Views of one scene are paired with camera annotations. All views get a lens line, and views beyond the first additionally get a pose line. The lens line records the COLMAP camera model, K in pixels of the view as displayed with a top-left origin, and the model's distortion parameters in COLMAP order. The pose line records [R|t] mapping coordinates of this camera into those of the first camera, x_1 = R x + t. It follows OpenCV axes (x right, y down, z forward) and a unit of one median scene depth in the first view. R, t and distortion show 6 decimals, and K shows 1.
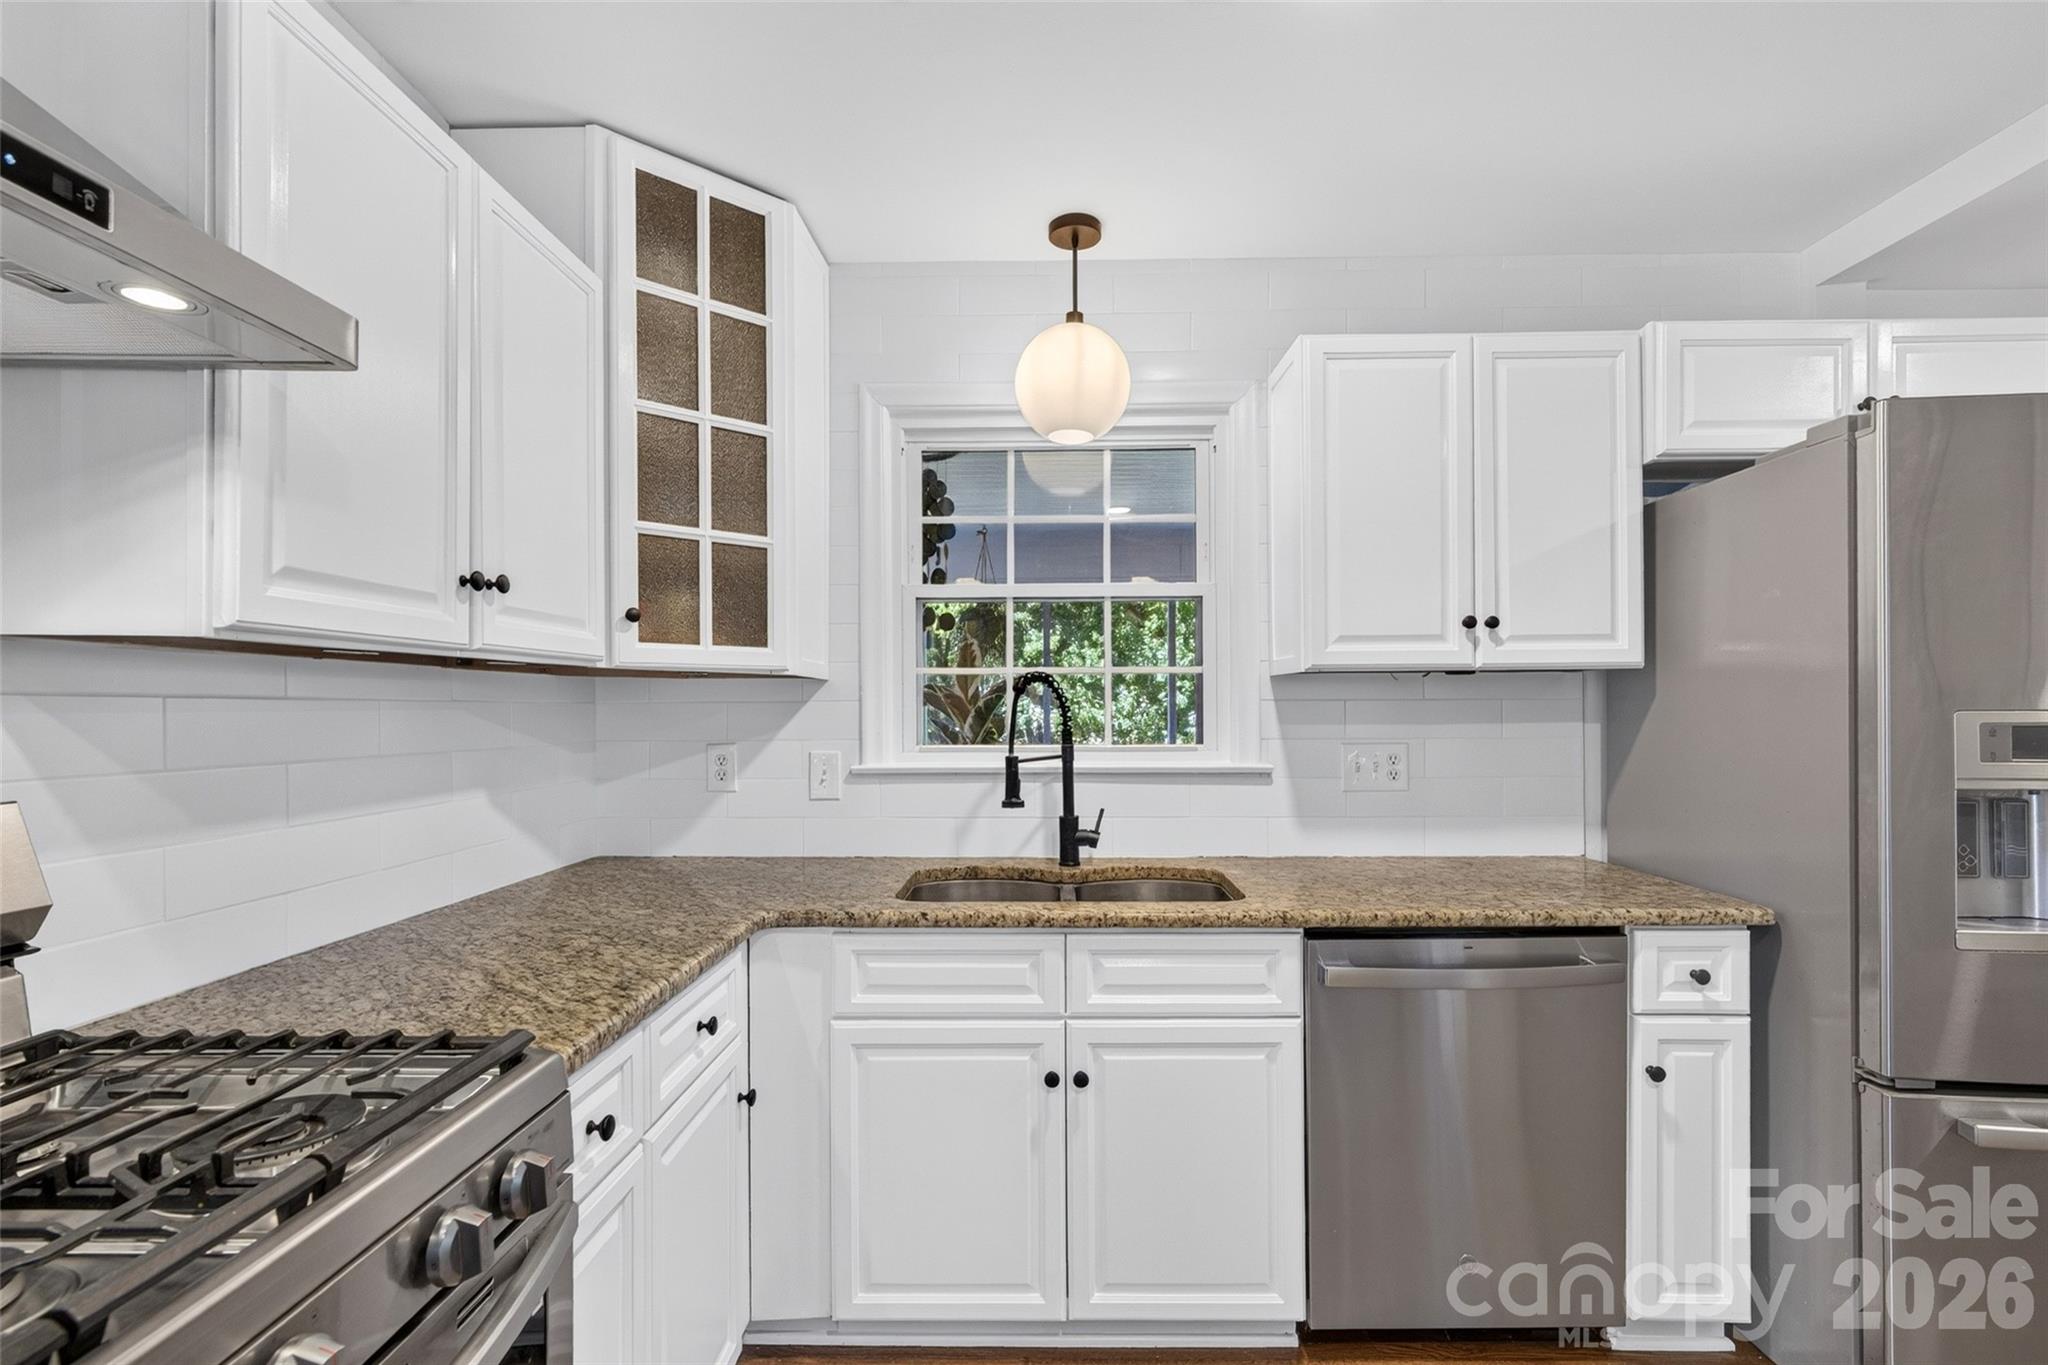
lens RADIAL K [[959.1, 0, 1024.3], [0, 959.1, 698.2], [0, 0, 1]] dist [-0.006727, -0.000084]
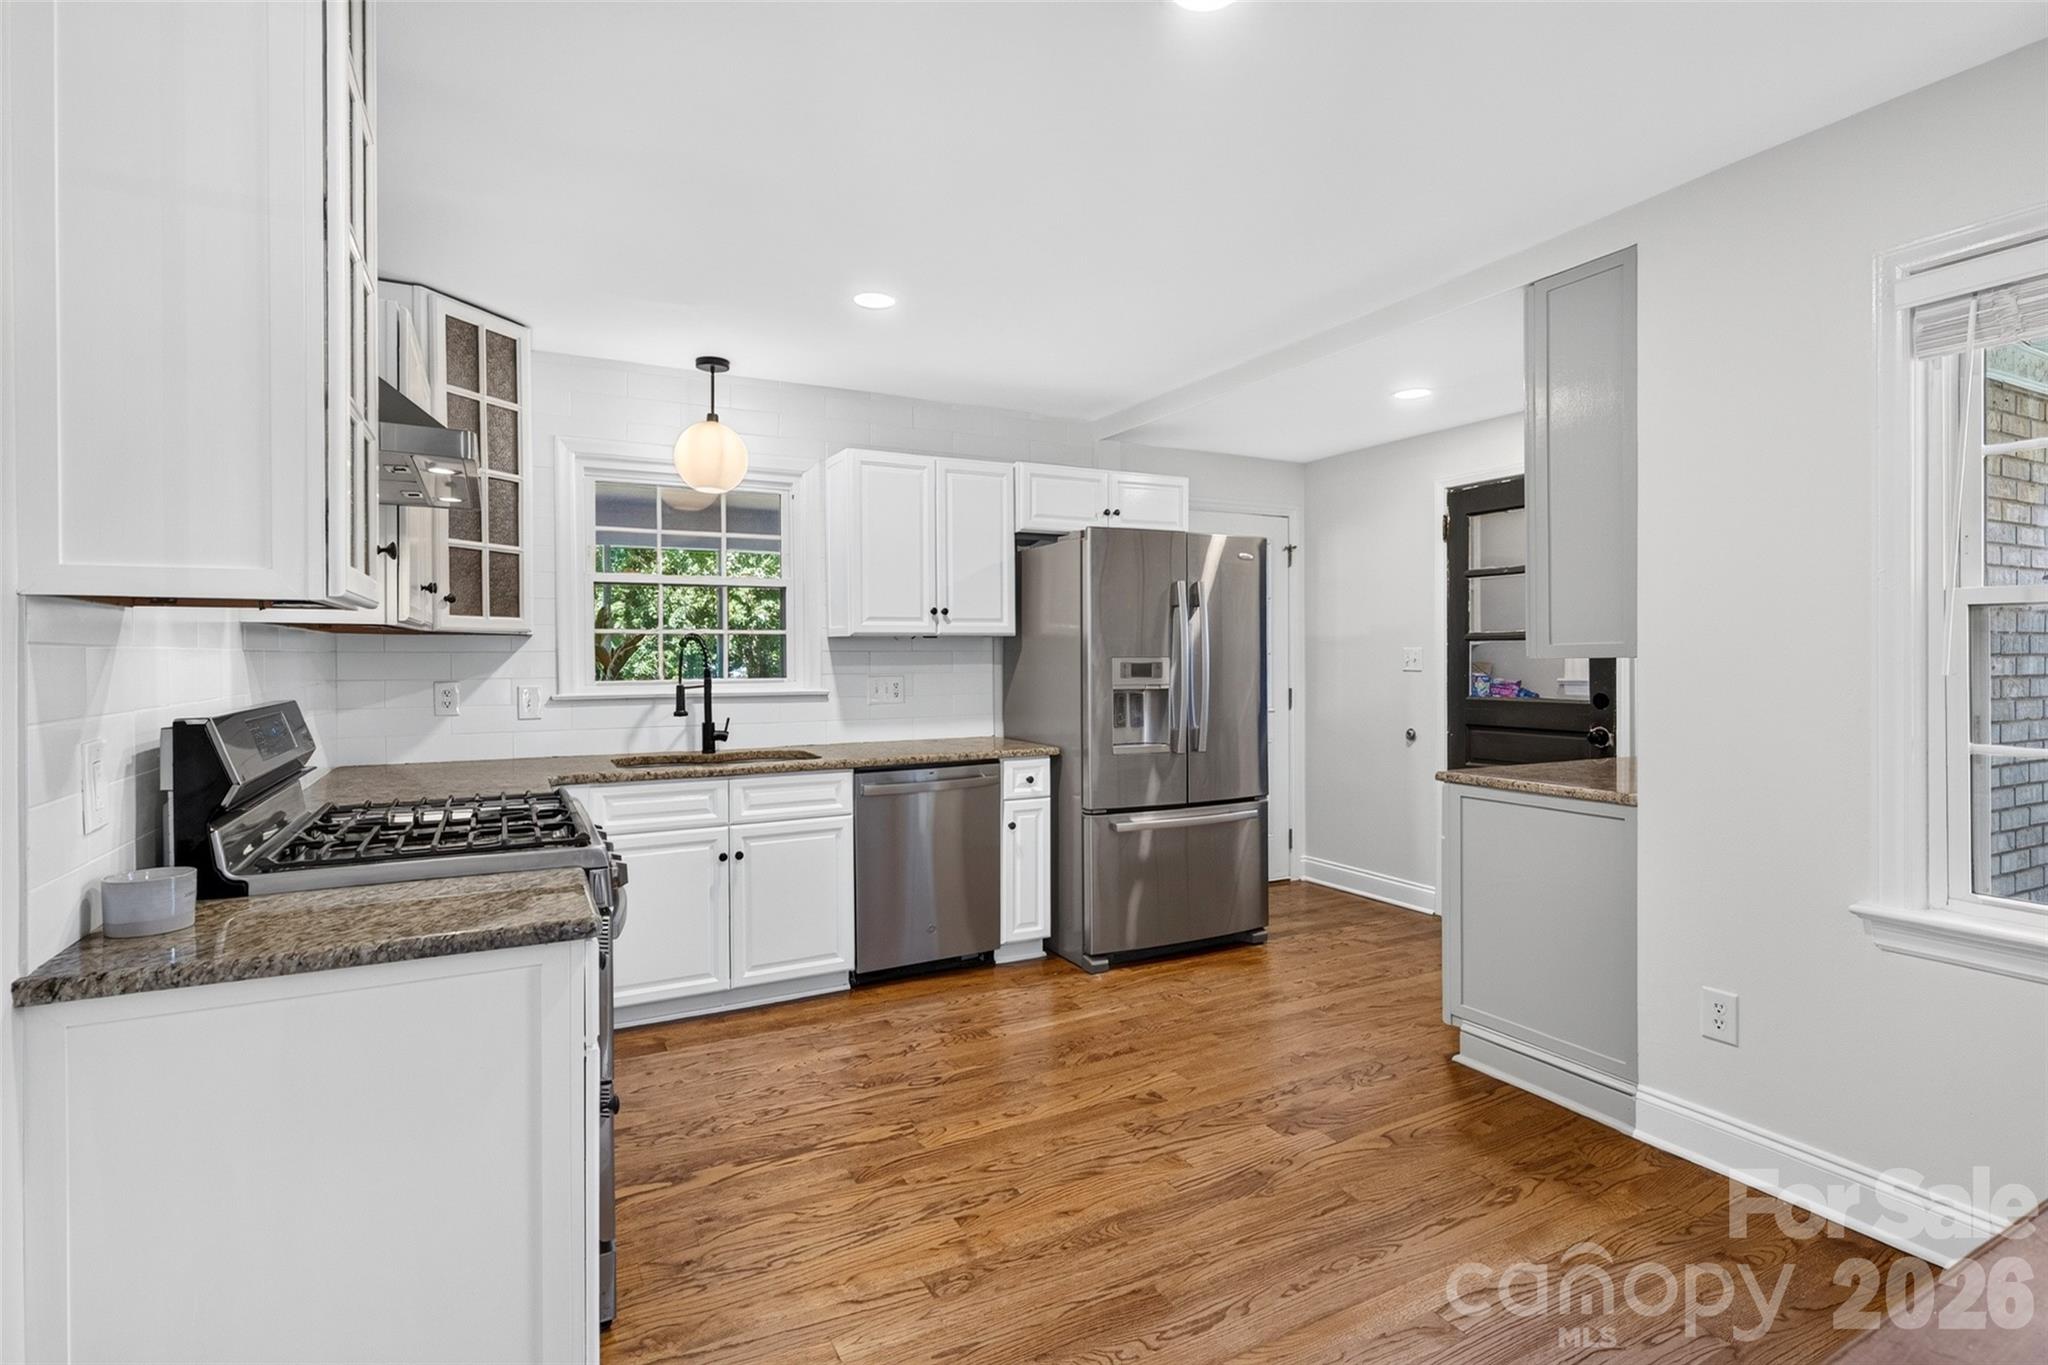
lens RADIAL K [[959.1, 0, 1024.3], [0, 959.1, 698.2], [0, 0, 1]] dist [-0.006727, -0.000084]
pose [[0.877007, -0.020509, 0.480041, -0.298425], [-0.004705, 0.998674, 0.051263, -0.005166], [-0.480455, -0.047216, 0.875747, -0.769431]]
